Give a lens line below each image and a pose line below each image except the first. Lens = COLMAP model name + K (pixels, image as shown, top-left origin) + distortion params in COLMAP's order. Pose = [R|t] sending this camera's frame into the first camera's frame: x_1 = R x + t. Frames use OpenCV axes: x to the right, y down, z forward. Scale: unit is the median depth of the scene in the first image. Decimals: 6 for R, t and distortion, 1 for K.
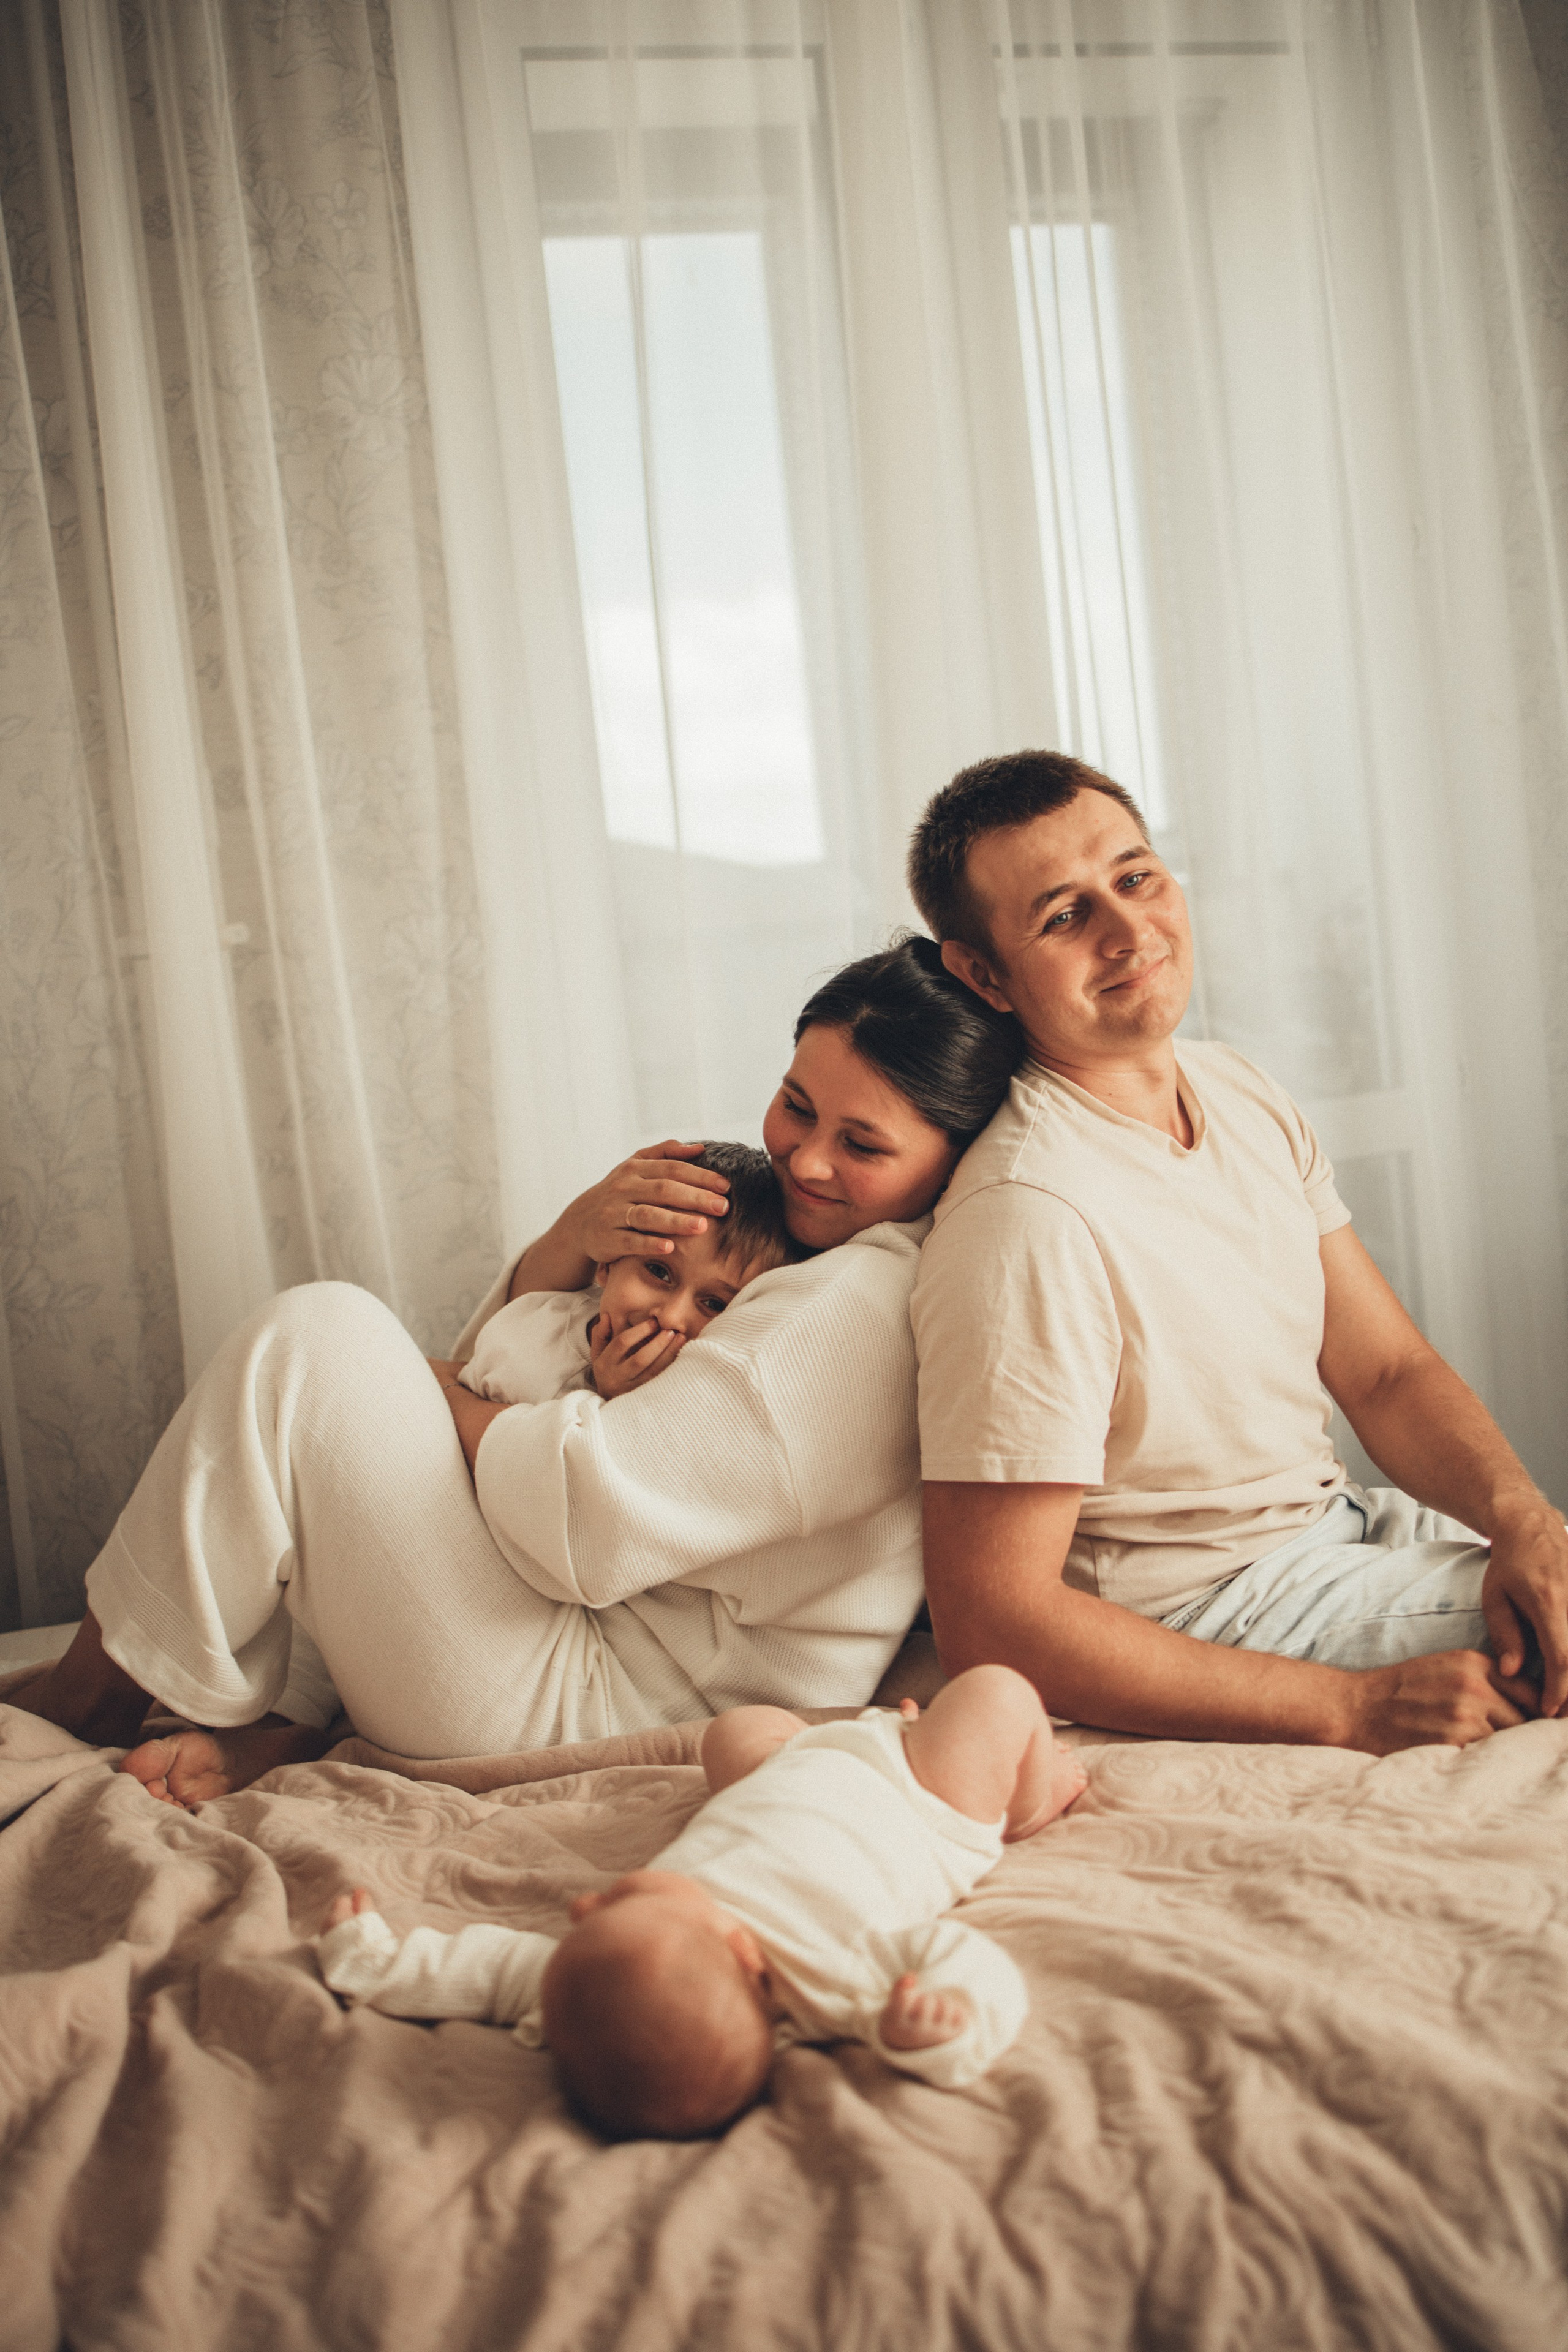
lens RADIAL K [[2331.0, 0, 784.0], [0, 2331.0, 1176.0], [0, 0, 1]] dist [-0.035962, 0.019384]
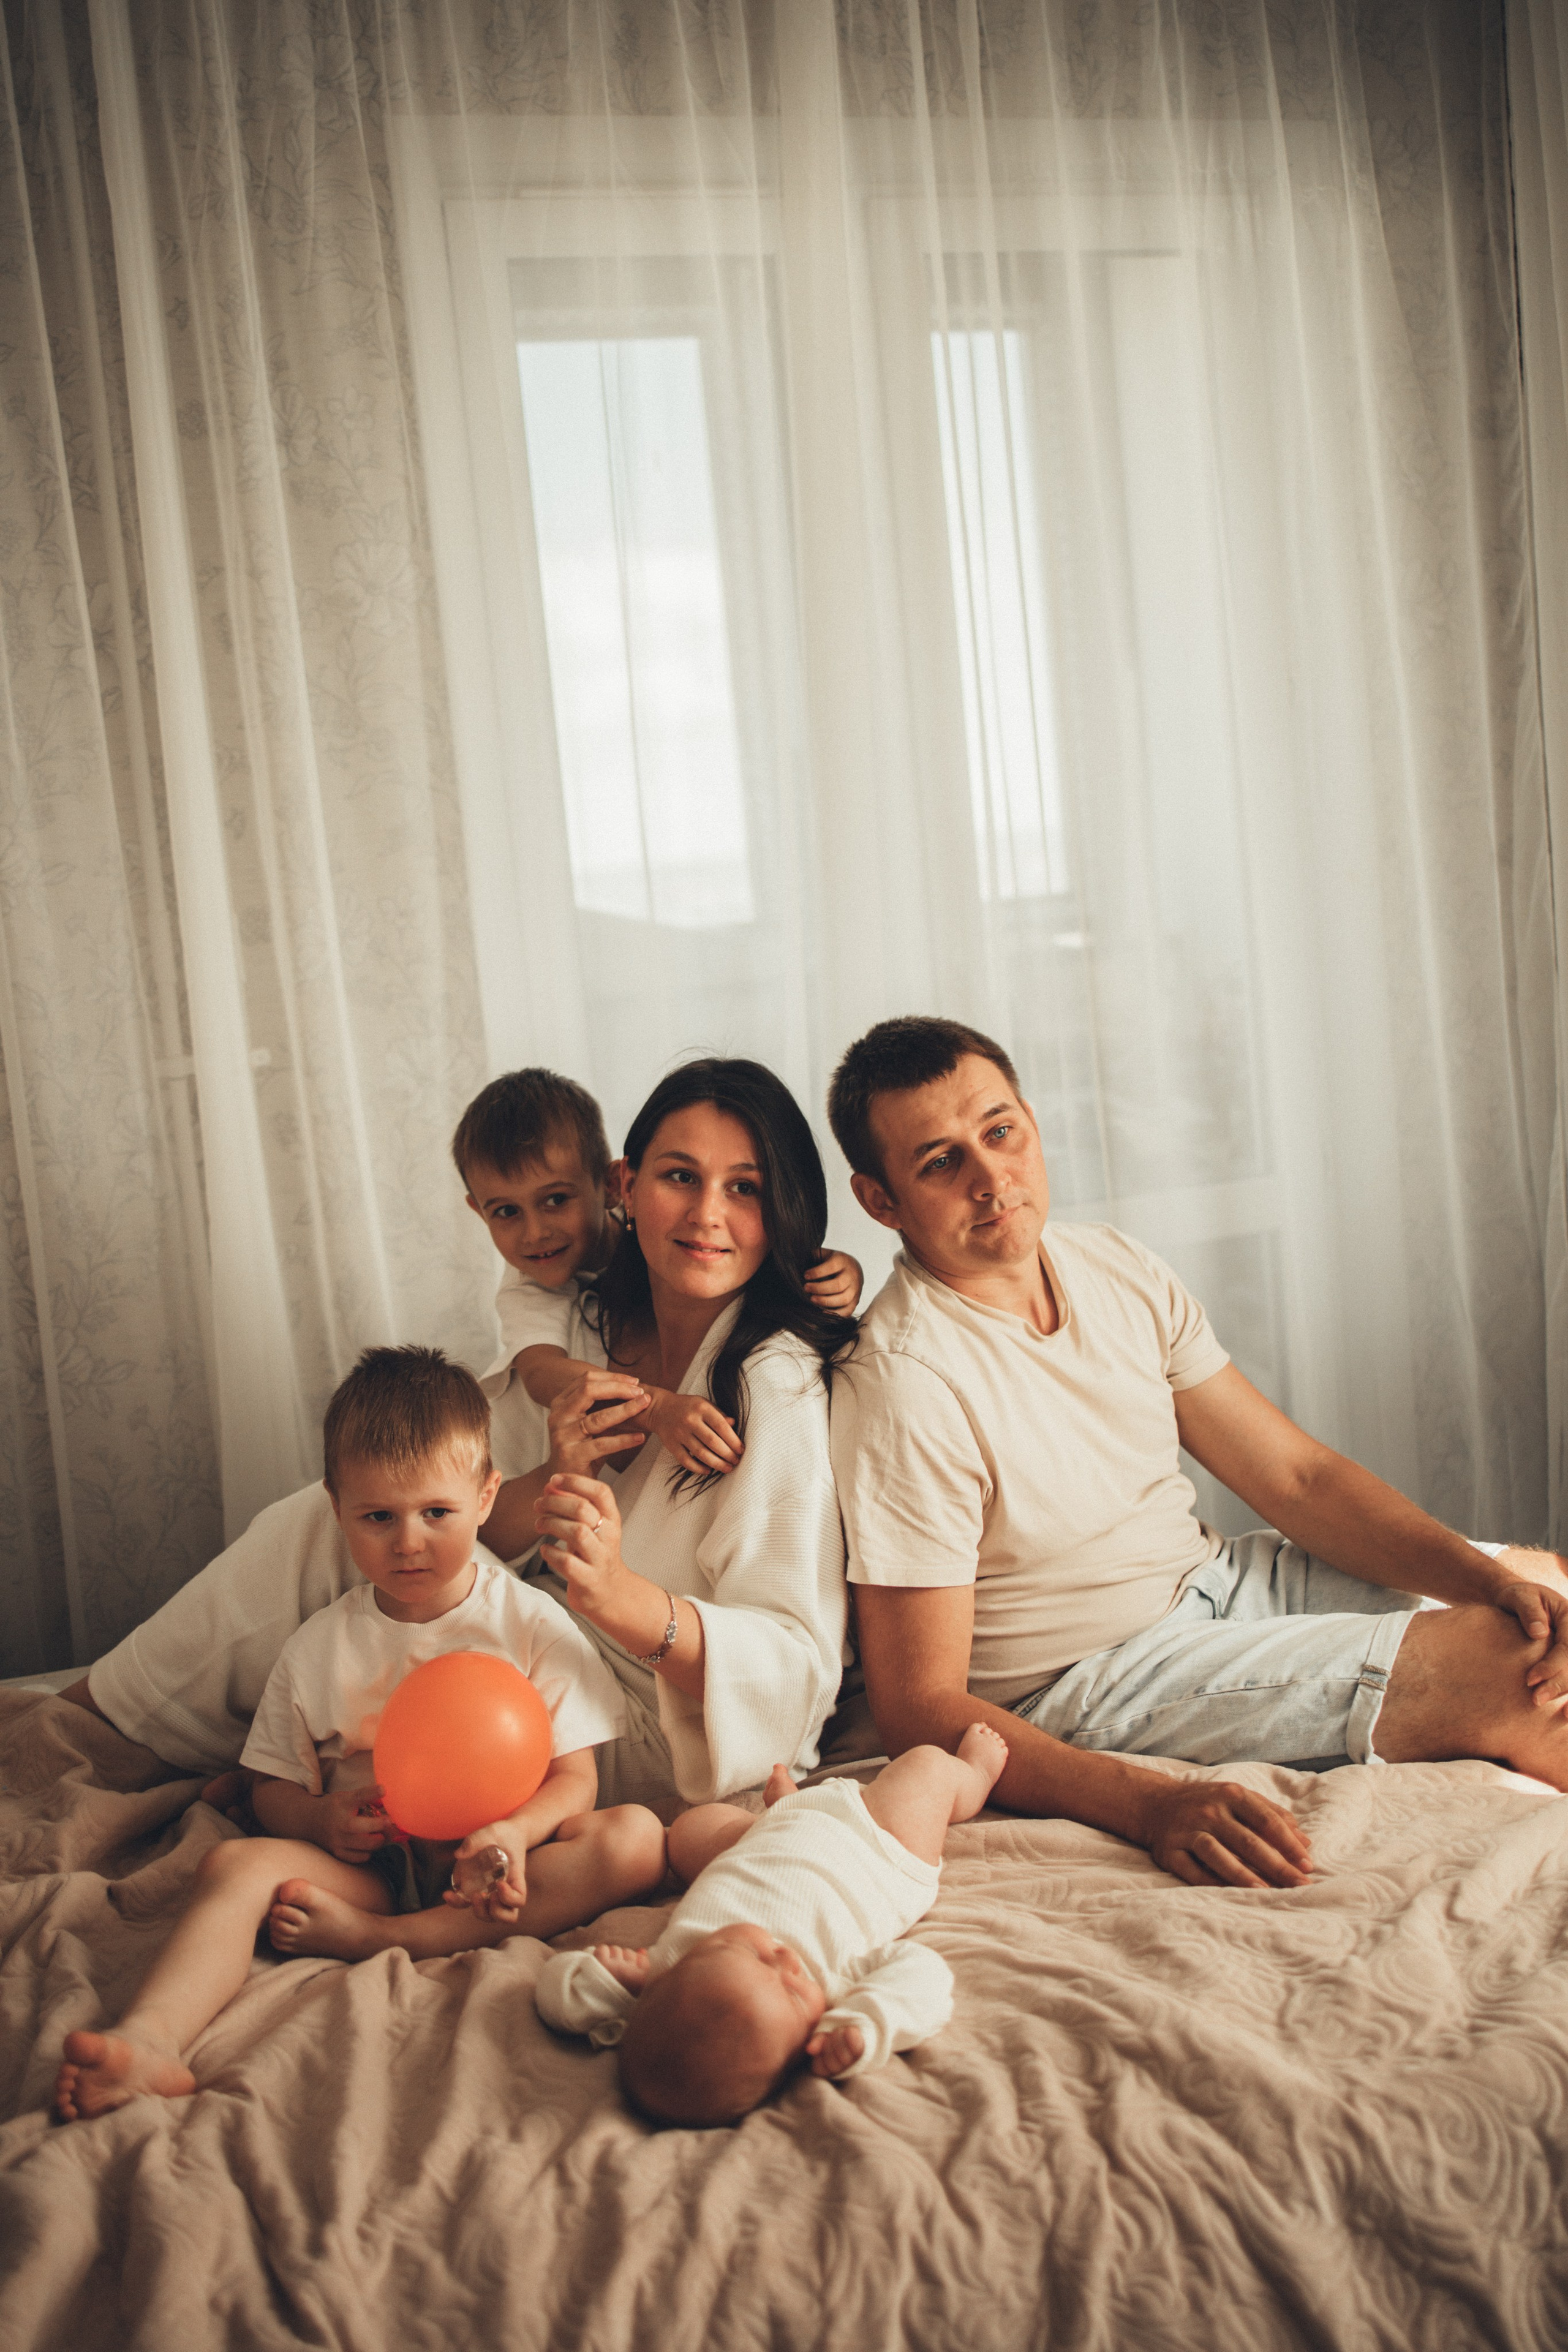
lens RADIAL K [[2256.3, 0, 784.0], [0, 2256.3, 1176.0], [0, 0, 1]] dist [0.008214, -0.003467]
pose [[0.999199, 0.006376, 0.039497, -0.054468], [-0.006791, 0.999923, 0.010362, -0.148004], [-0.039428, -0.010622, 0.999166, -0.302765]]
